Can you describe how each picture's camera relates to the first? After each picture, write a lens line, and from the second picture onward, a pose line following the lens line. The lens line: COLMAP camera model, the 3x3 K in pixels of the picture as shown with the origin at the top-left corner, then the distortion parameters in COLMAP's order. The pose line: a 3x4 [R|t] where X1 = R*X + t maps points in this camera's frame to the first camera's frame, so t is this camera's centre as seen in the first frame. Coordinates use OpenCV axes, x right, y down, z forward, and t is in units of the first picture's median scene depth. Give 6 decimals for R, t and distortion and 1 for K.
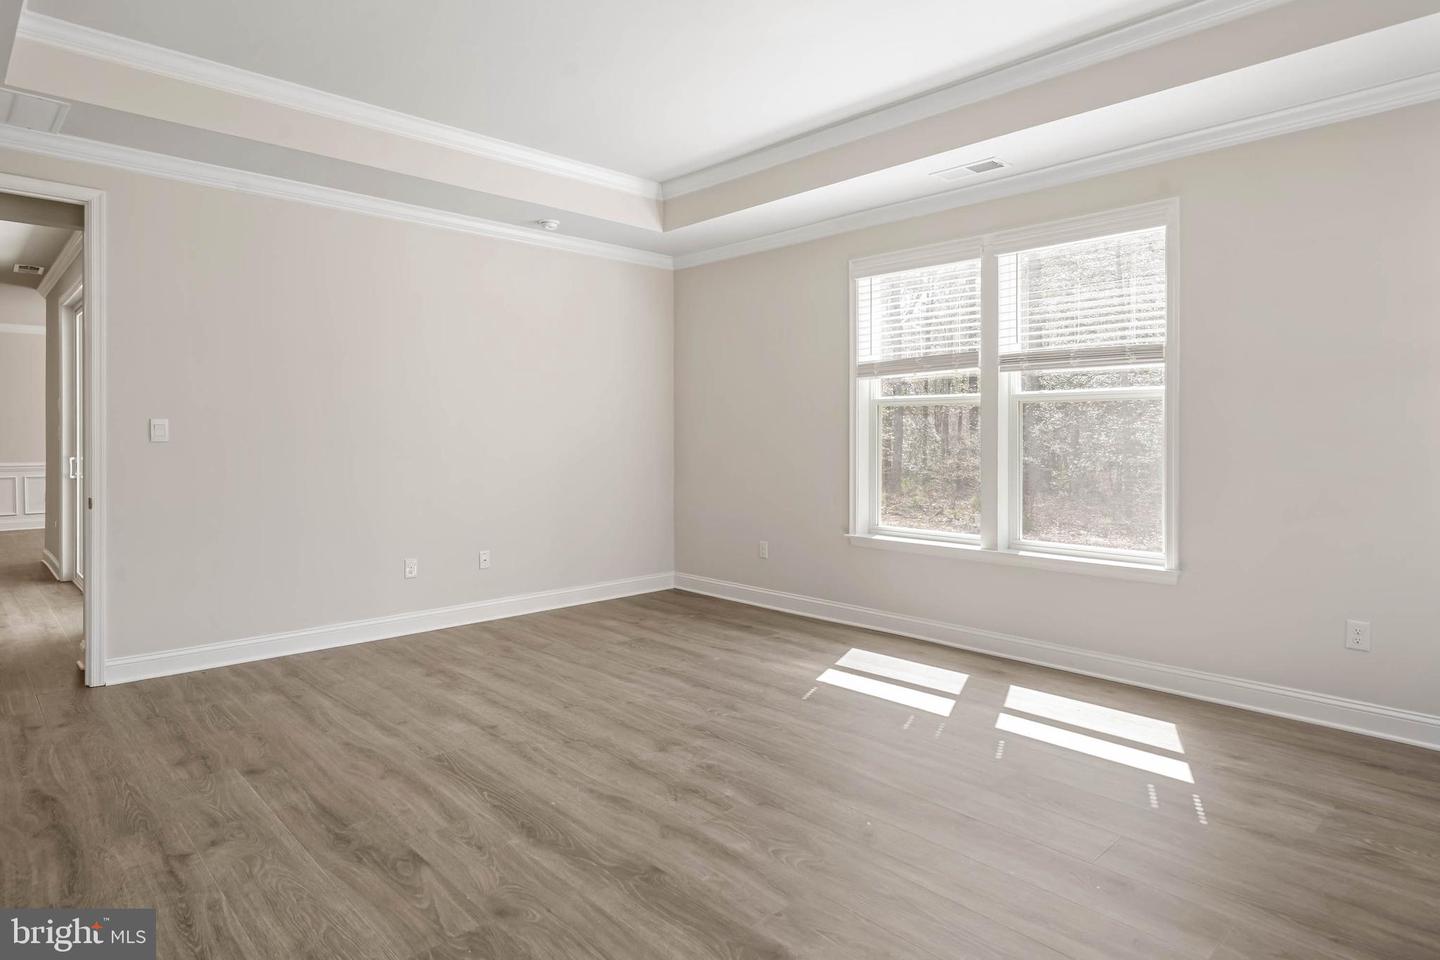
lens RADIAL K [[809.0, 0, 722.1], [0, 809.0, 439.2], [0, 0, 1]] dist [0.001907, -0.000695]
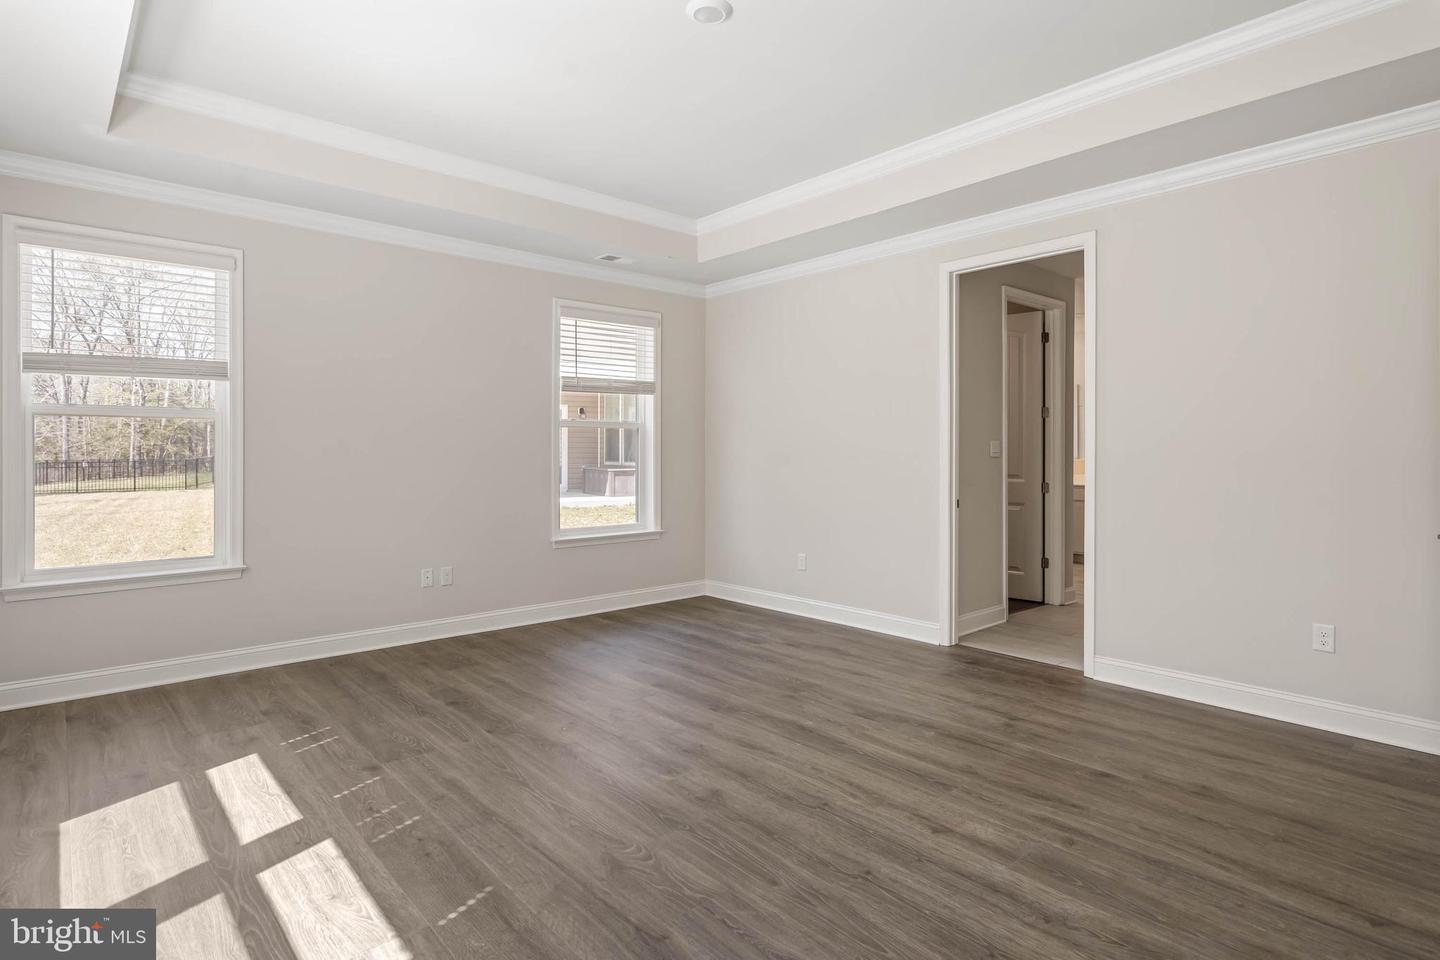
lens RADIAL K [[762.5, 0, 724.8], [0, 762.5, 454.1], [0, 0, 1]] dist [0.006155, 0.001685]
pose [[-0.999497, -0.000164, 0.031725, -0.117615], [0.000104, 0.999964, 0.008469, -0.012087], [-0.031725, 0.008468, -0.999461, 1.961680]]
